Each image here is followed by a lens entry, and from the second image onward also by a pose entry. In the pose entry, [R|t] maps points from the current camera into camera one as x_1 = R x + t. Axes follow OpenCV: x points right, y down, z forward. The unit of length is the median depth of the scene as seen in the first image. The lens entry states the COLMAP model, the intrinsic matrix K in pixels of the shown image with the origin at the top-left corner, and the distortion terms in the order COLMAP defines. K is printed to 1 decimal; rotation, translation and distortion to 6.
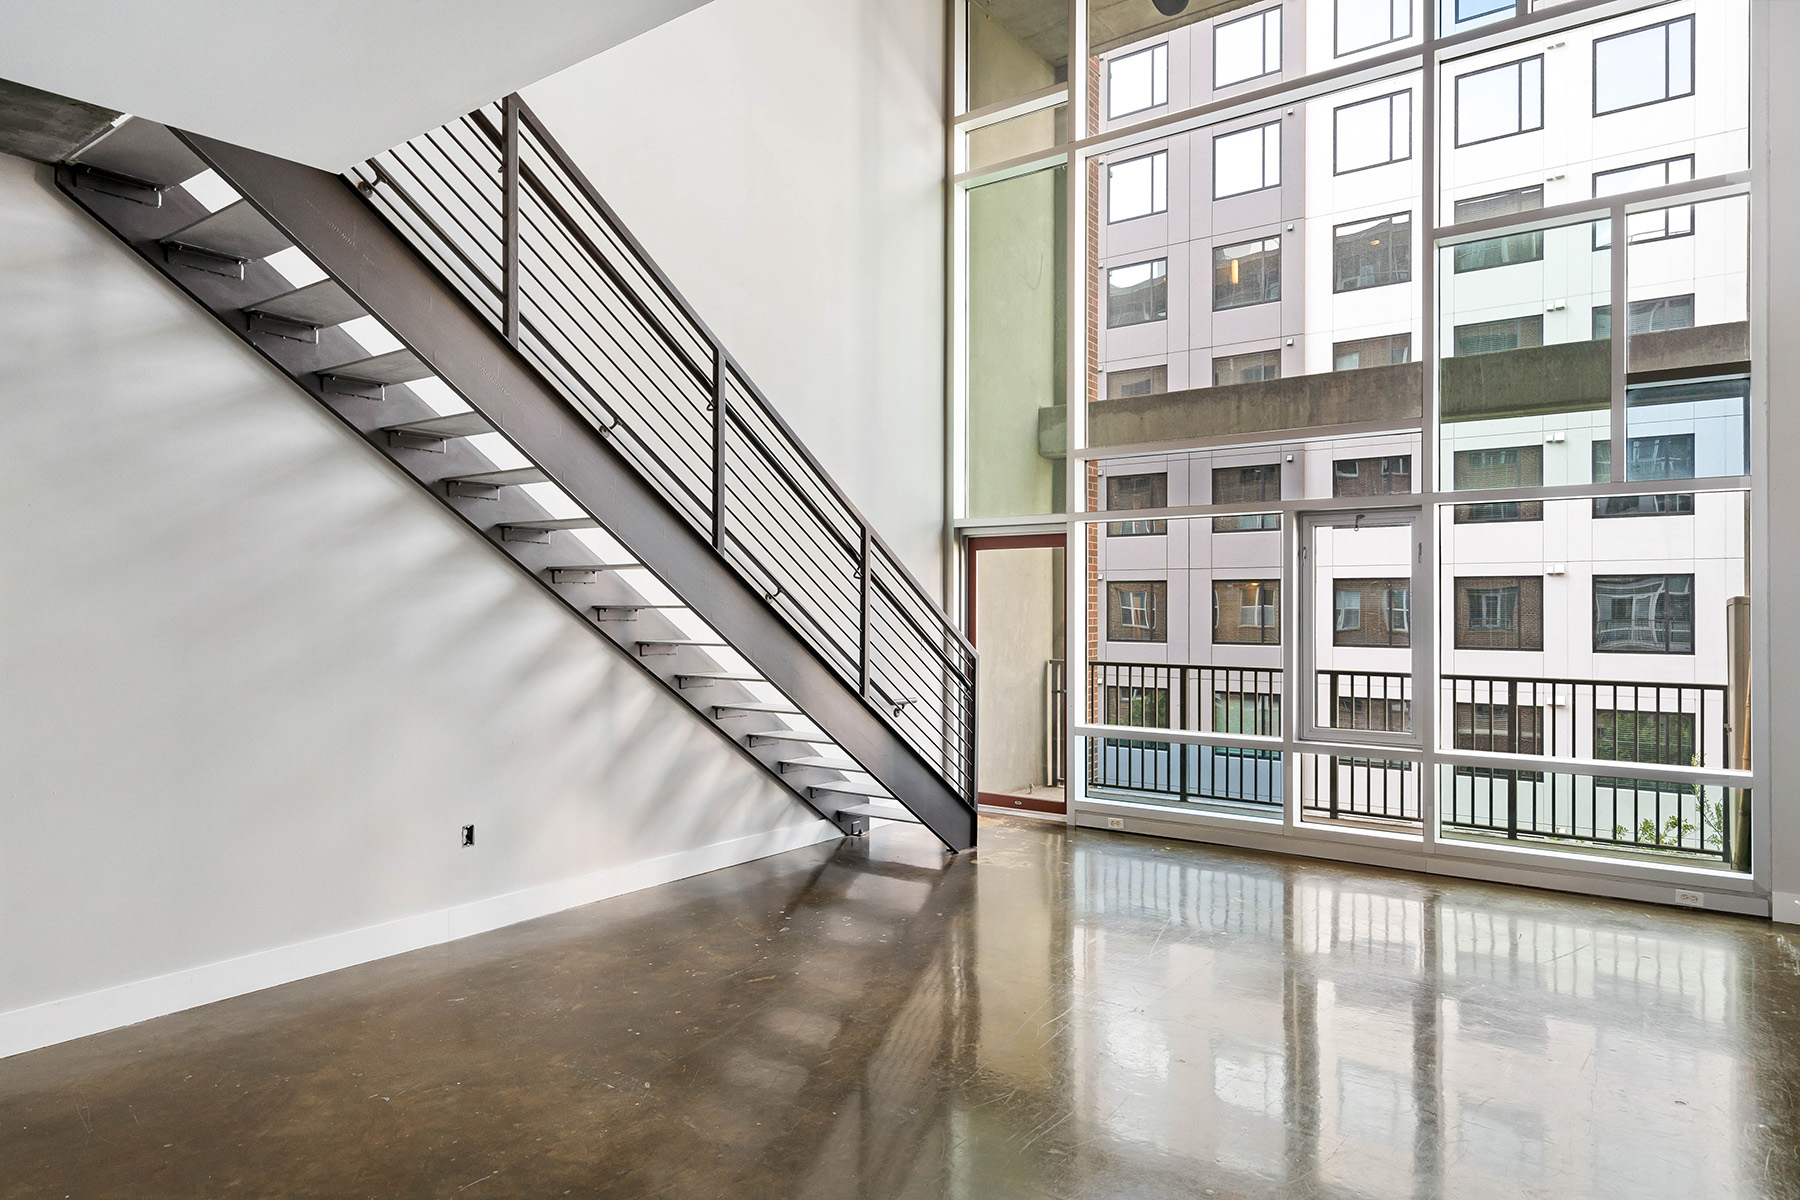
lens RADIAL K [[959.8, 0, 957.5], [0, 959.8, 591.2], [0, 0, 1]] dist [0.004587, 0.001943]
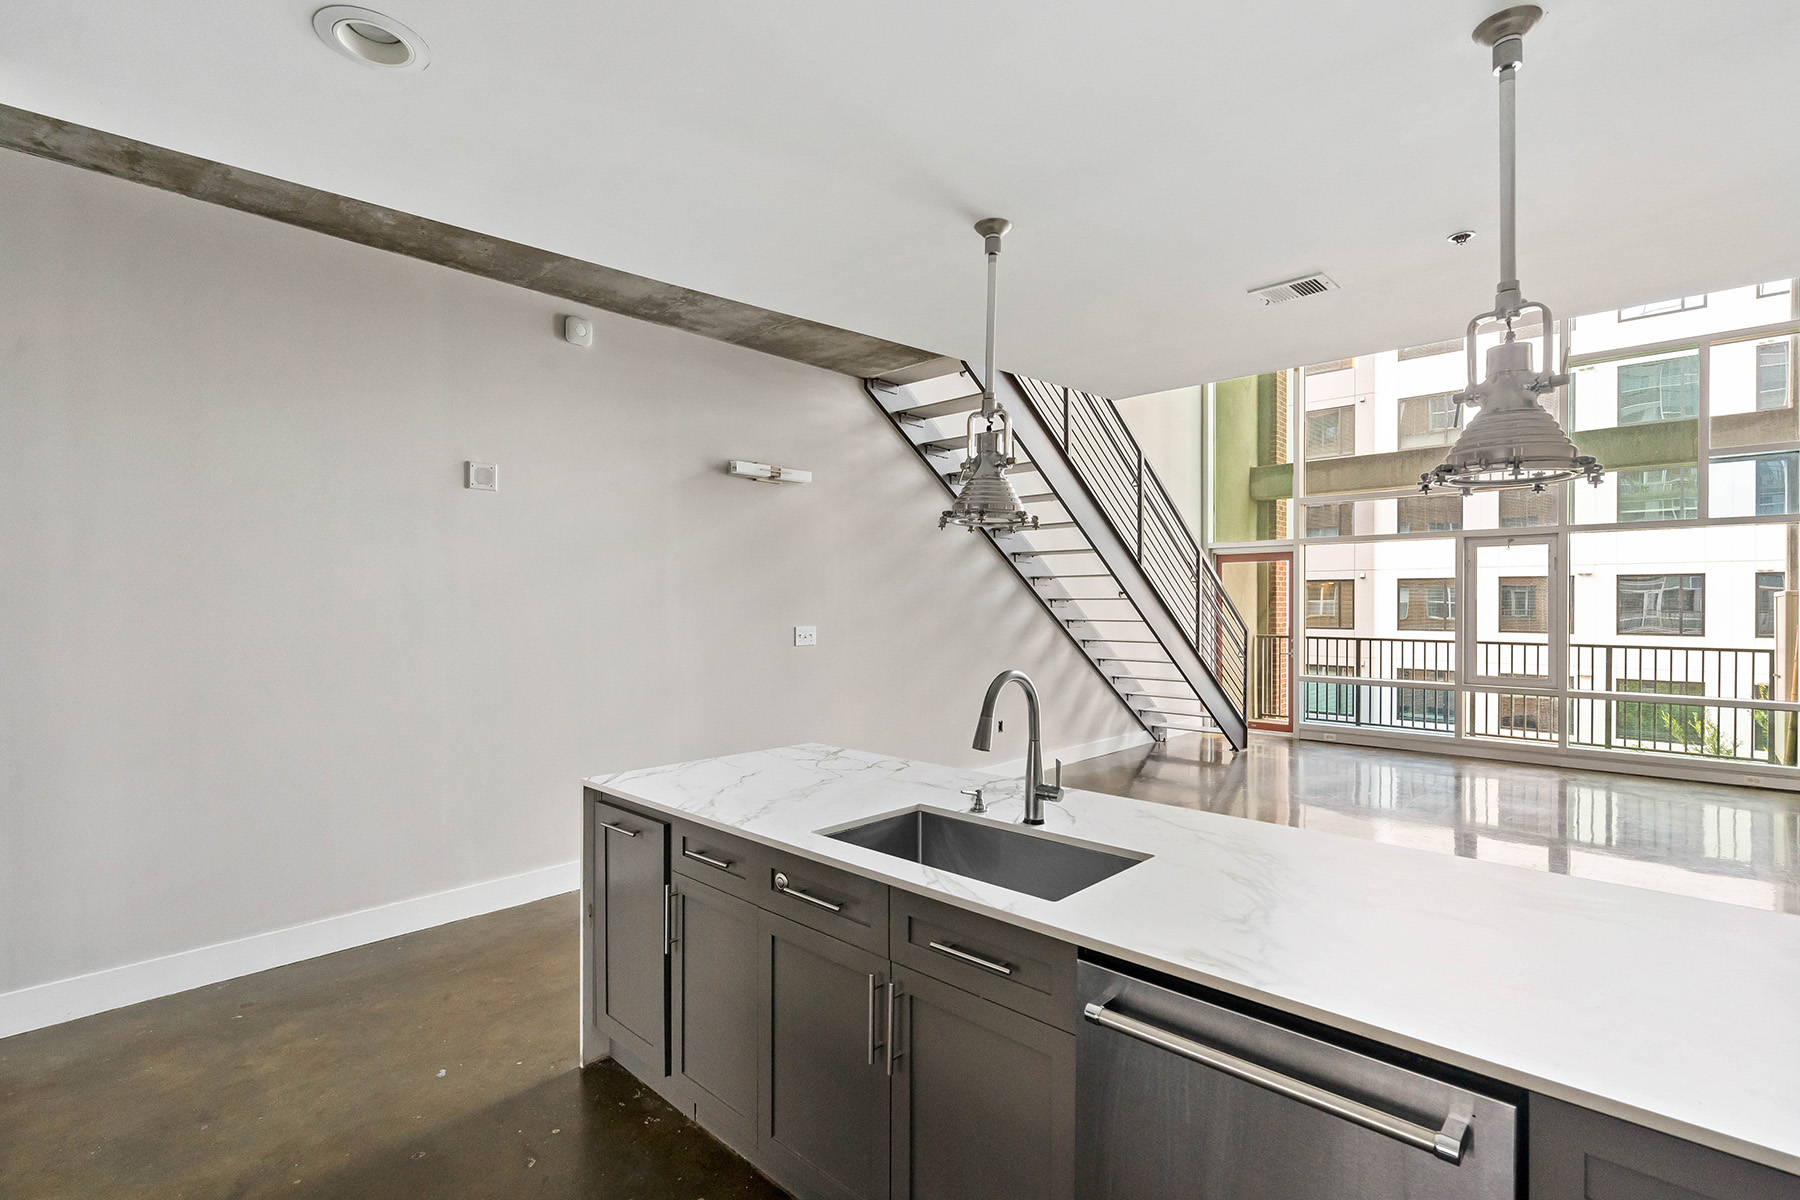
lens RADIAL K [[800.6, 0, 897.1], [0, 800.6, 598.9], [0, 0, 1]] dist [0.003620, 0.000488]
pose [[0.994088, -0.006699, -0.108368, -0.397830], [0.007375, 0.999956, 0.005838, 0.004819], [0.108325, -0.006603, 0.994094, -0.374682]]
